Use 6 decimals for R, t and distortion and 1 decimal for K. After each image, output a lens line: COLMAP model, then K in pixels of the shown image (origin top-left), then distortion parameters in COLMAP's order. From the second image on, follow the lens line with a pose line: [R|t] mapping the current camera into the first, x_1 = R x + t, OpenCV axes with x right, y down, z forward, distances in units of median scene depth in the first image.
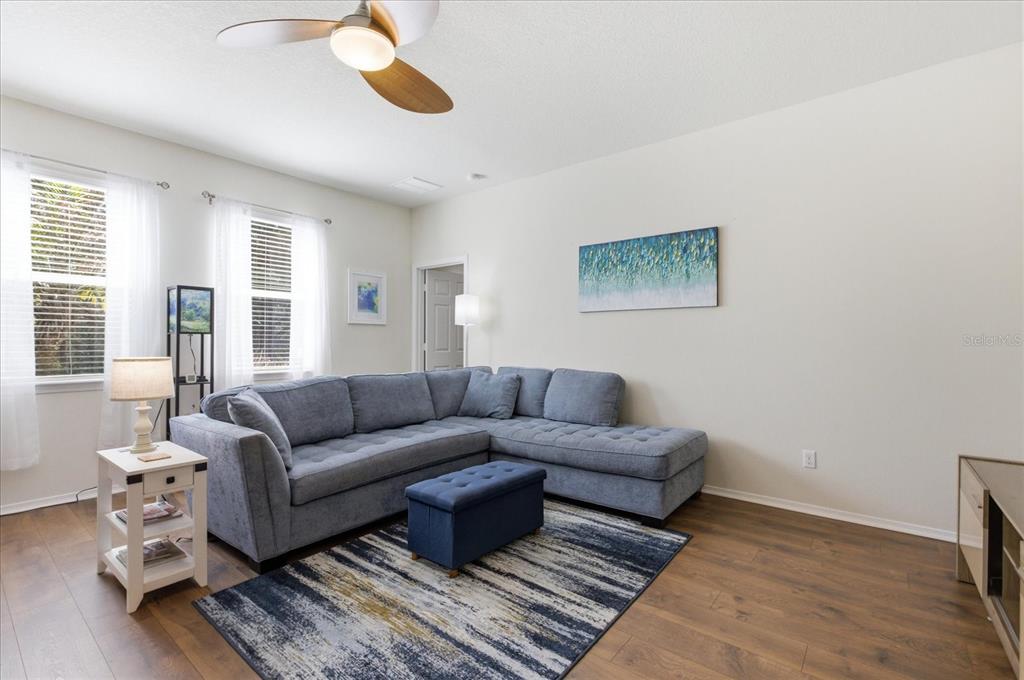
lens RADIAL K [[466.5, 0, 512.0], [0, 466.5, 340.0], [0, 0, 1]] dist [0.001846, 0.000674]
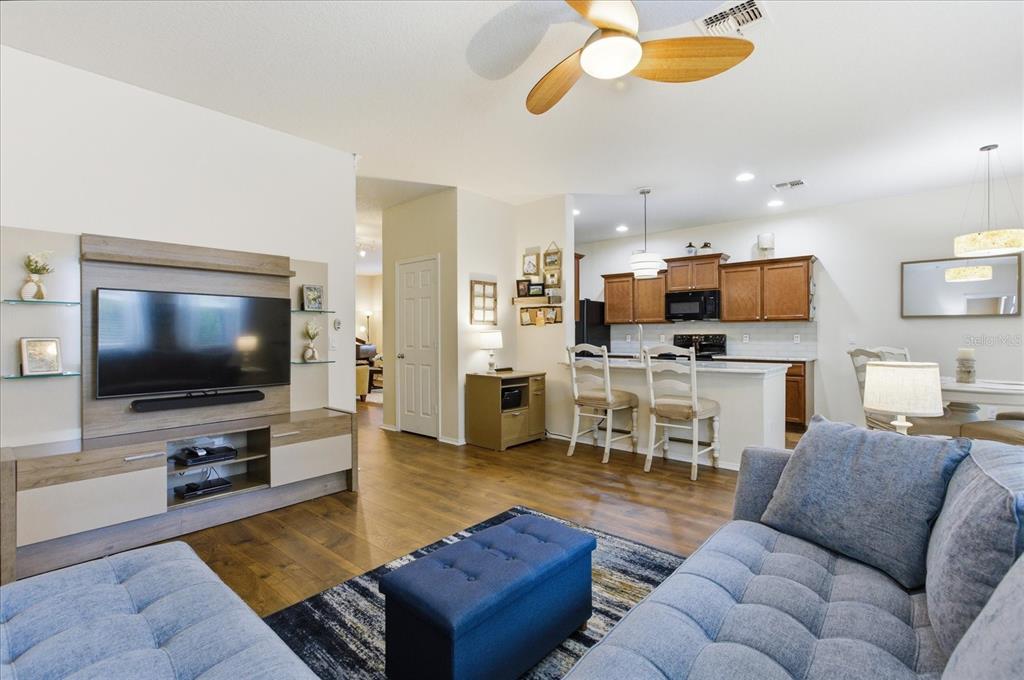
lens RADIAL K [[466.5, 0, 512.0], [0, 466.5, 340.0], [0, 0, 1]] dist [0.001846, 0.000674]
pose [[-0.998835, -0.004277, 0.048068, -0.079043], [-0.003425, 0.999836, 0.017788, -0.013301], [-0.048136, 0.017603, -0.998686, 1.091962]]
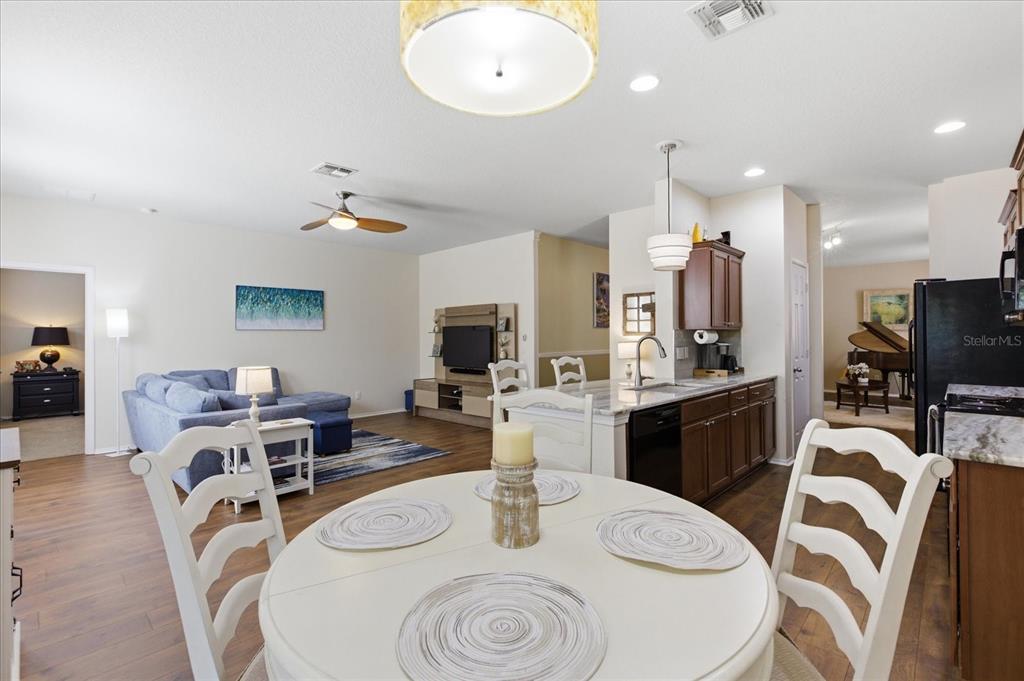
lens RADIAL K [[466.5, 0, 512.0], [0, 466.5, 340.5], [0, 0, 1]] dist [0.001846, 0.000674]
pose [[0.090567, -0.006948, 0.995866, -1.333421], [0.008043, 0.999948, 0.006245, -0.029457], [-0.995858, 0.007444, 0.090618, -0.003027]]
